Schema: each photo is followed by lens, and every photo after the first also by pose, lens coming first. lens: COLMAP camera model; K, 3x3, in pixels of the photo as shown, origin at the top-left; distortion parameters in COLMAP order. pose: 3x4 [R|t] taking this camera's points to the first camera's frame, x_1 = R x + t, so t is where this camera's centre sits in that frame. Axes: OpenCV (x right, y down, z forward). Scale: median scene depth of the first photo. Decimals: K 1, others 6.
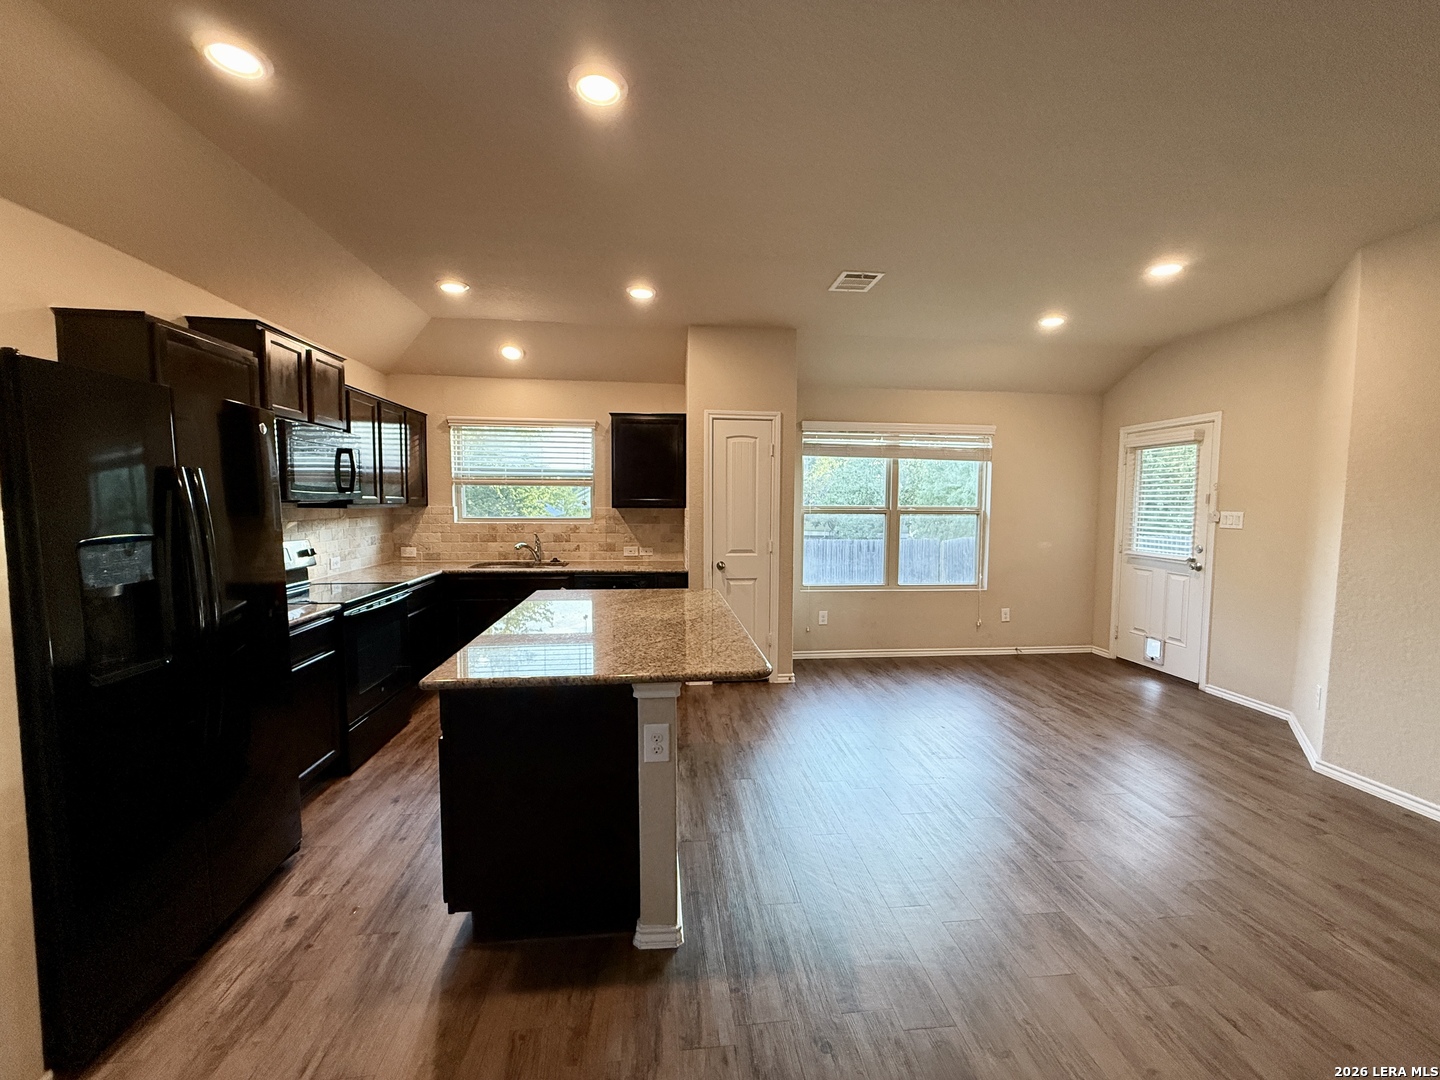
lens RADIAL K [[571.9, 0, 715.6], [0, 571.9, 539.7], [0, 0, 1]] dist [-0.001222, 0.000264]
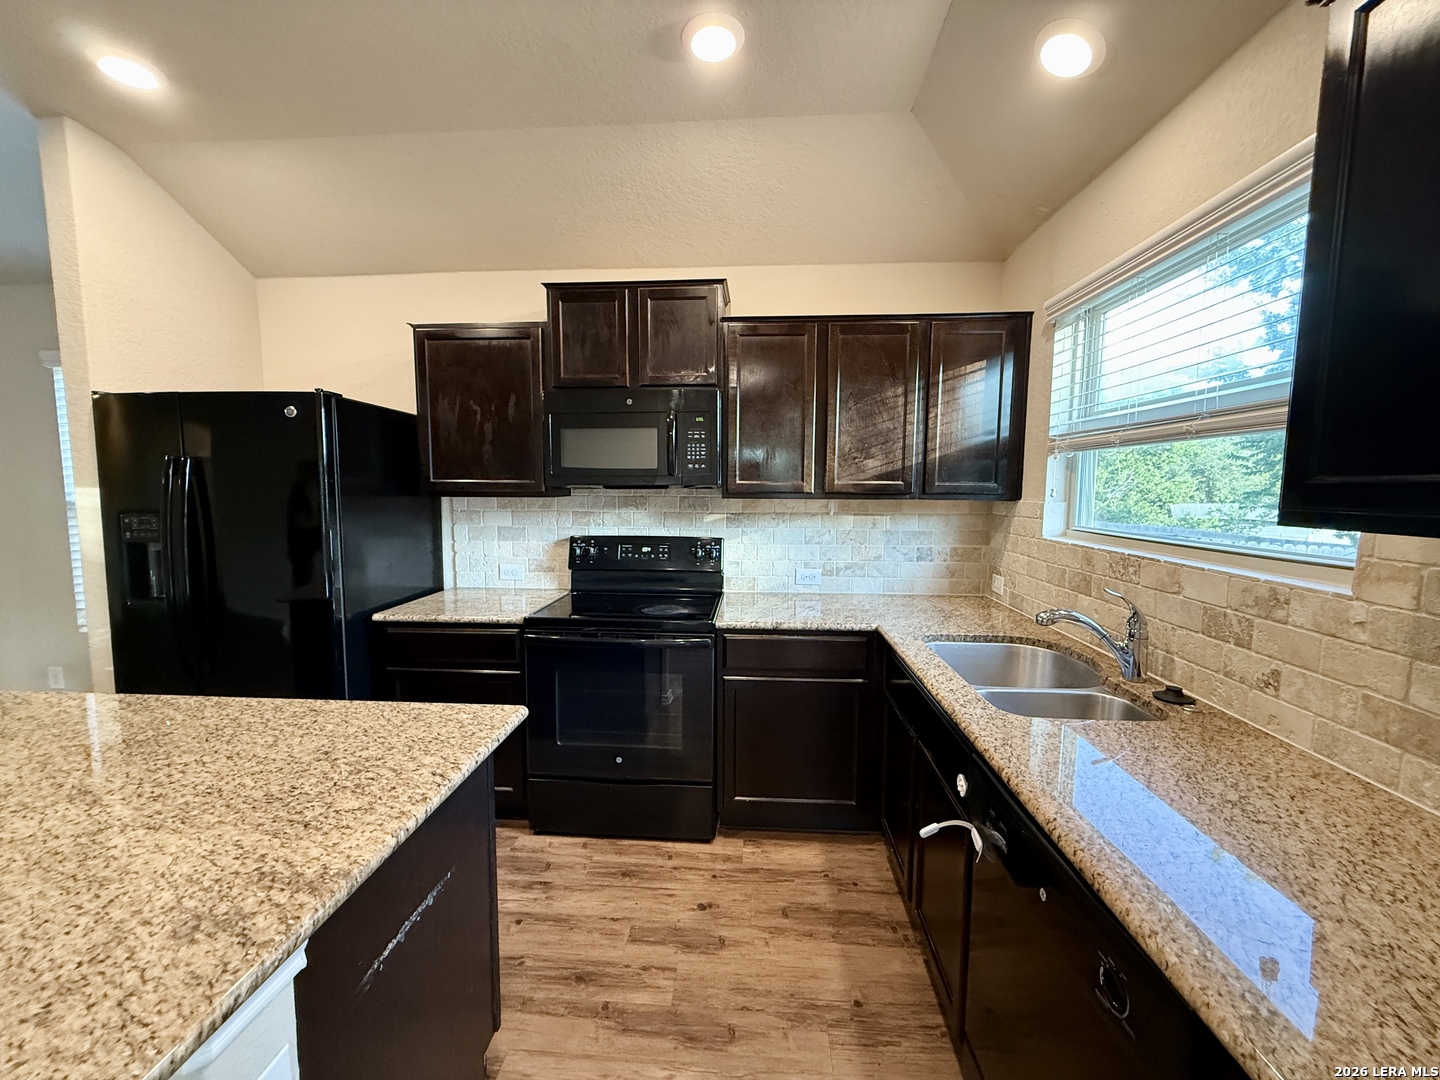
lens RADIAL K [[571.9, 0, 717.1], [0, 571.9, 540.5], [0, 0, 1]] dist [-0.001222, 0.000264]
pose [[-0.168516, 0.085760, -0.981961, 0.038069], [-0.074363, 0.992263, 0.099421, -0.057134], [0.982890, 0.089775, -0.160834, 0.874647]]
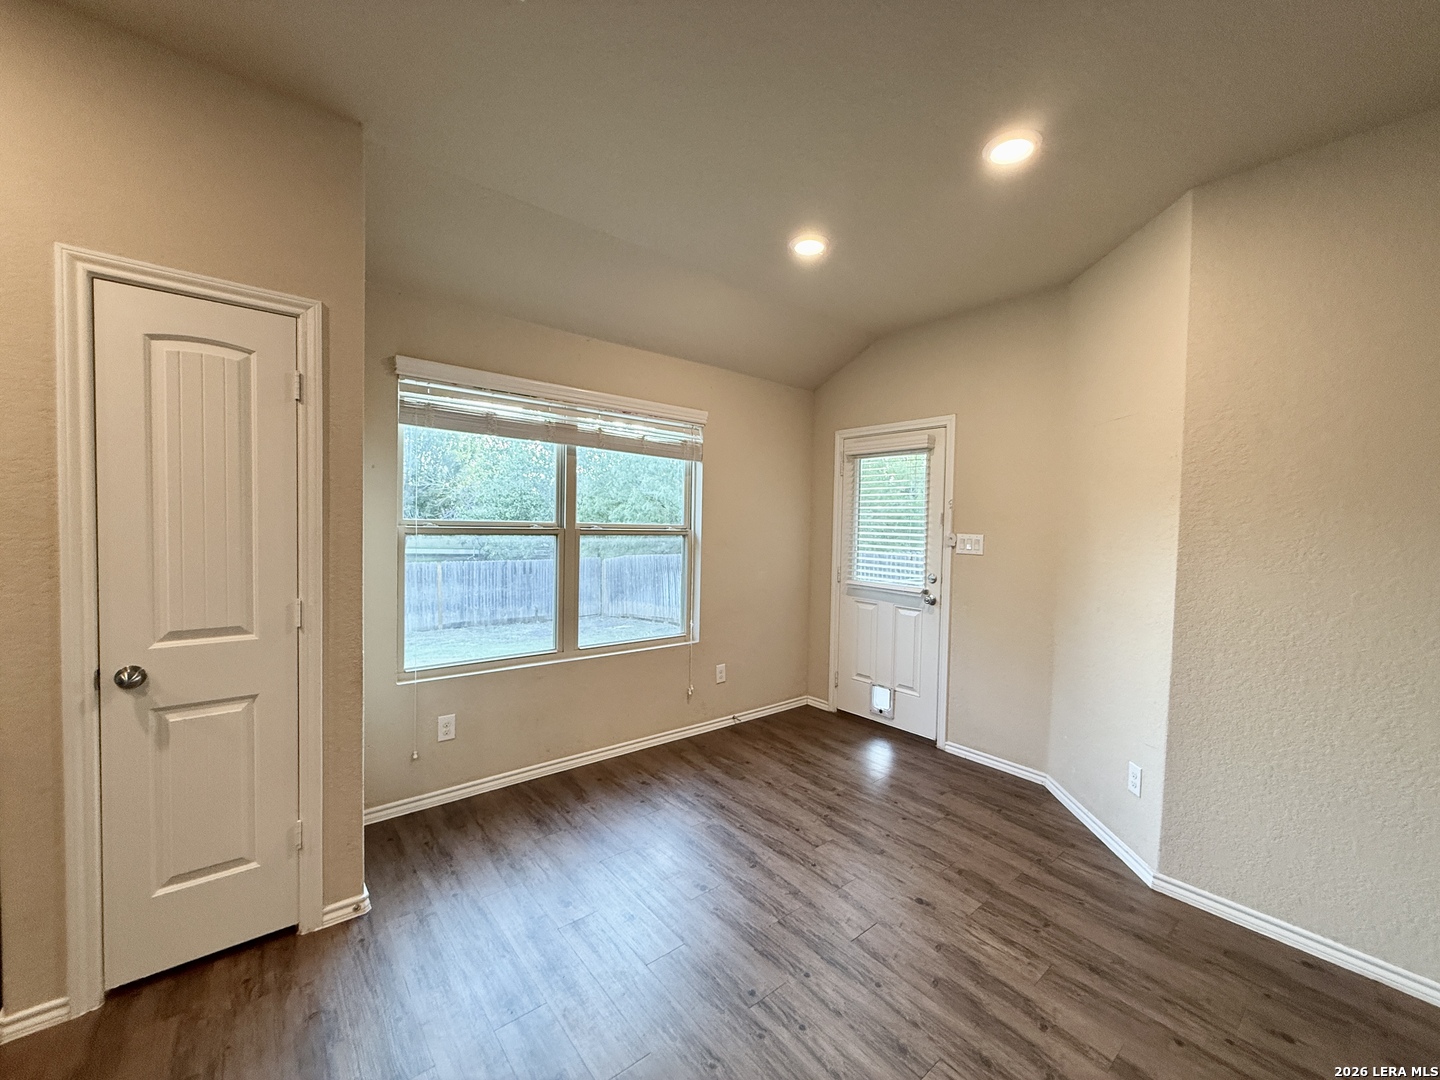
lens RADIAL K [[571.9, 0, 714.9], [0, 571.9, 540.3], [0, 0, 1]] dist [-0.001222, 0.000264]
pose [[0.833745, -0.005454, 0.552123, 0.118608], [0.020283, 0.999579, -0.020755, -0.027783], [-0.551777, 0.028503, 0.833505, 0.467351]]
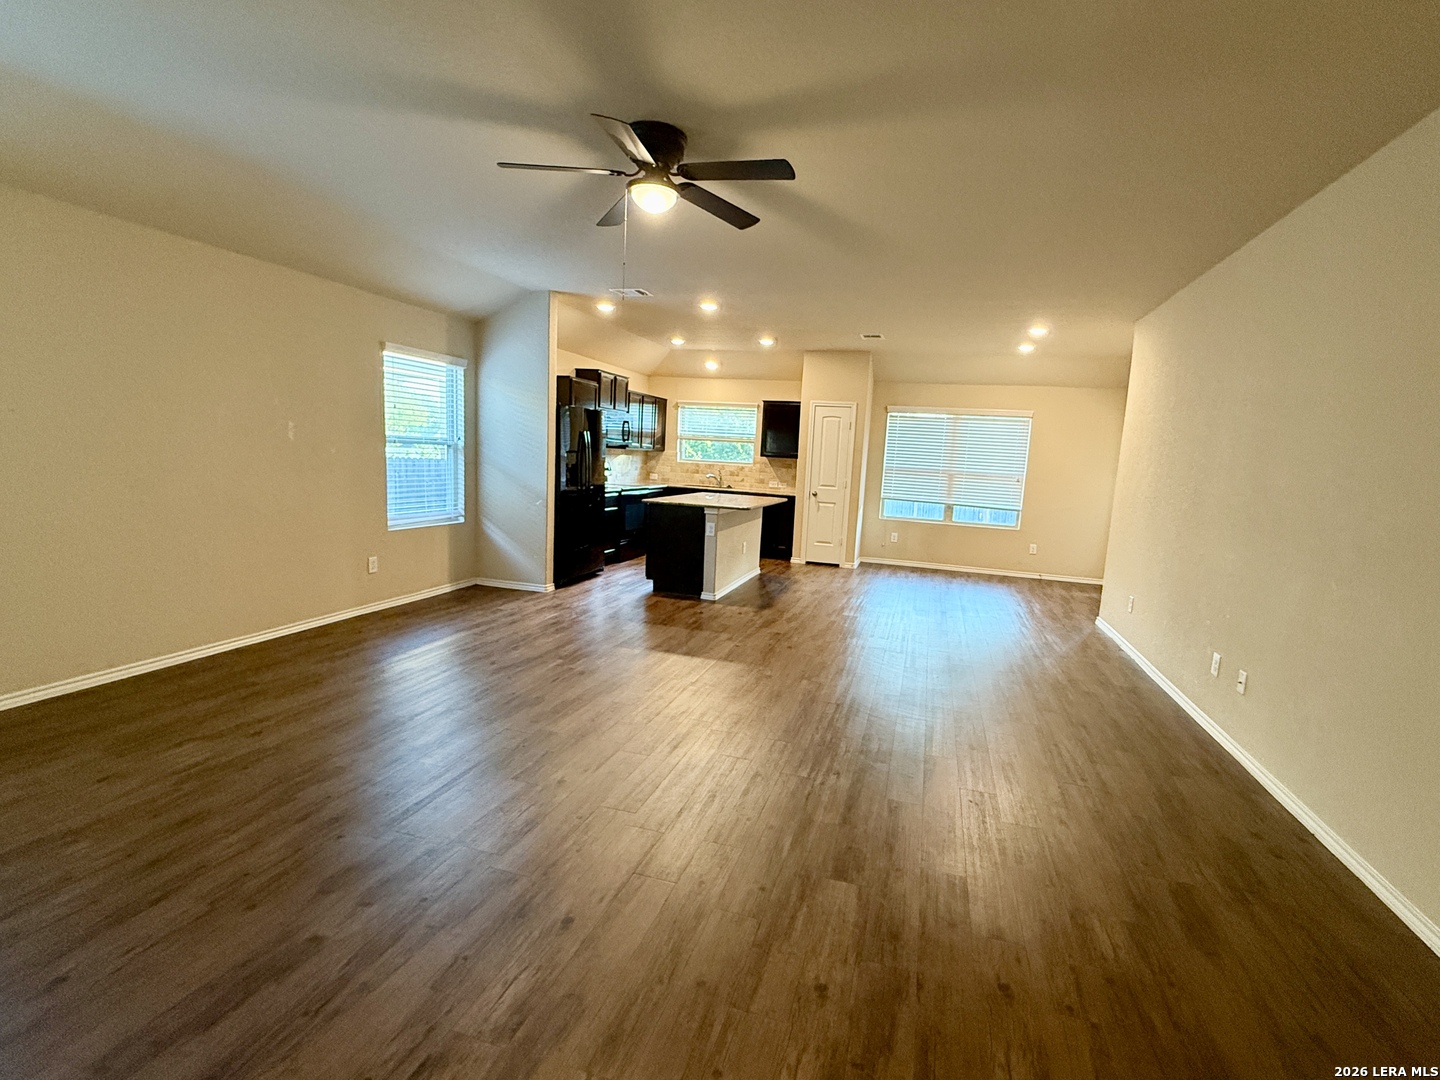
lens RADIAL K [[640.9, 0, 754.7], [0, 640.9, 538.7], [0, 0, 1]] dist [0.001179, -0.000265]
pose [[0.930221, 0.091000, -0.355540, 0.515582], [-0.073684, 0.995354, 0.061976, 0.071950], [0.359528, -0.031454, 0.932604, -0.805694]]
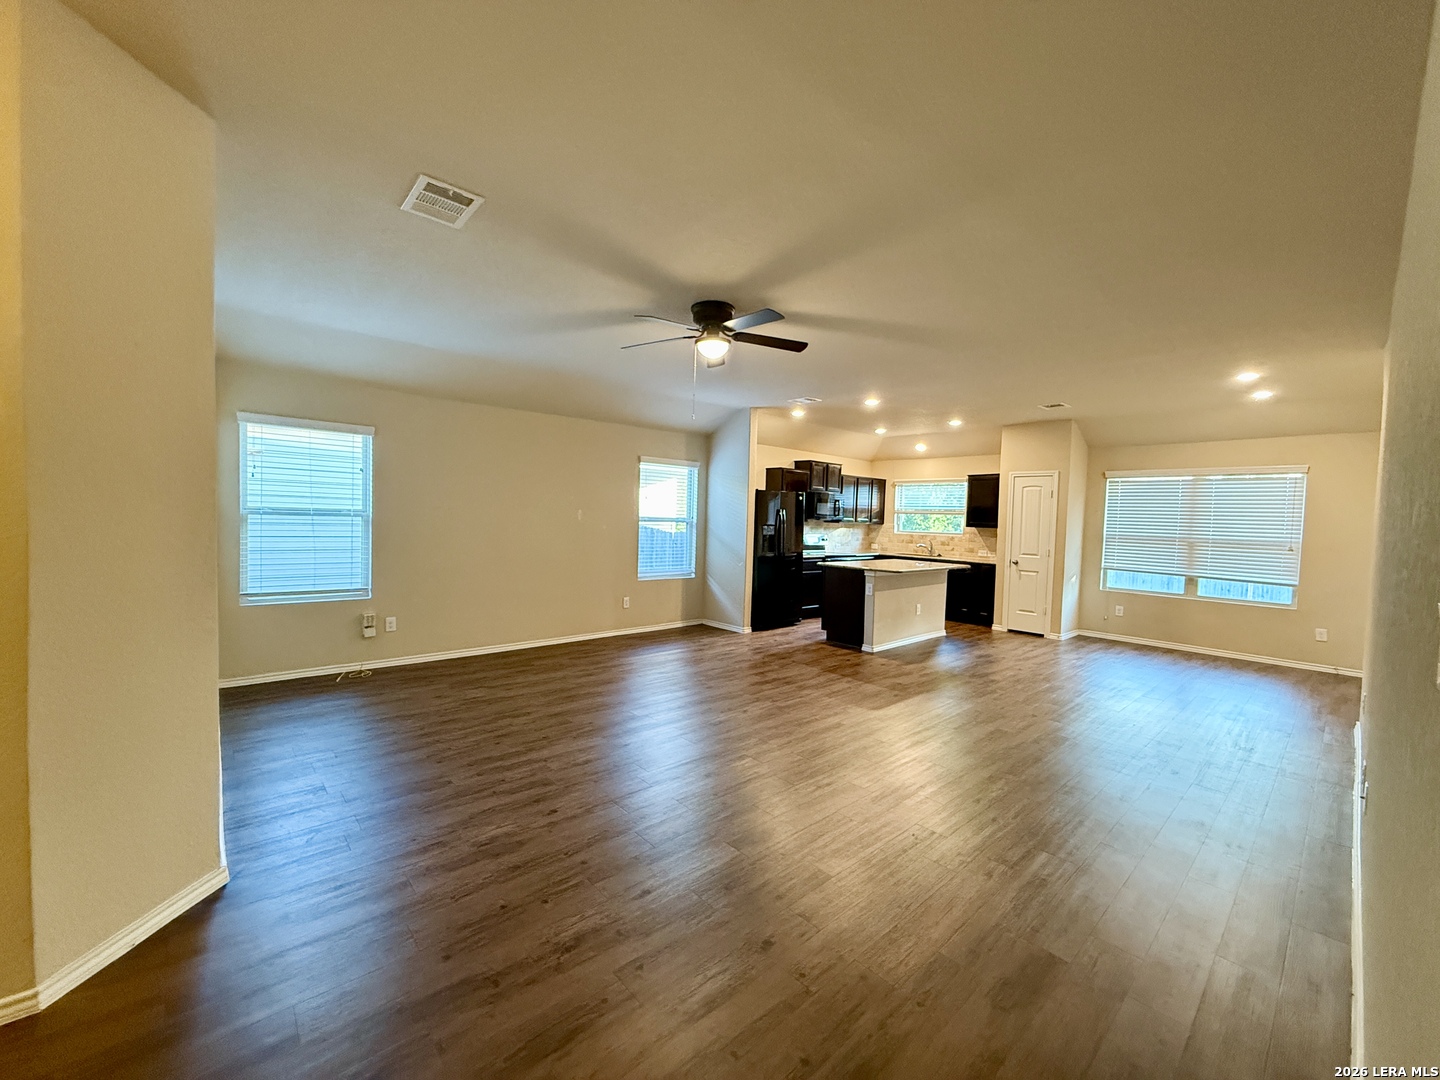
lens RADIAL K [[571.9, 0, 721.1], [0, 571.9, 538.4], [0, 0, 1]] dist [-0.001222, 0.000264]
pose [[0.589944, 0.040143, -0.806446, 0.842753], [-0.082669, 0.996518, -0.010870, 0.064687], [0.803201, 0.073080, 0.591208, -0.699709]]
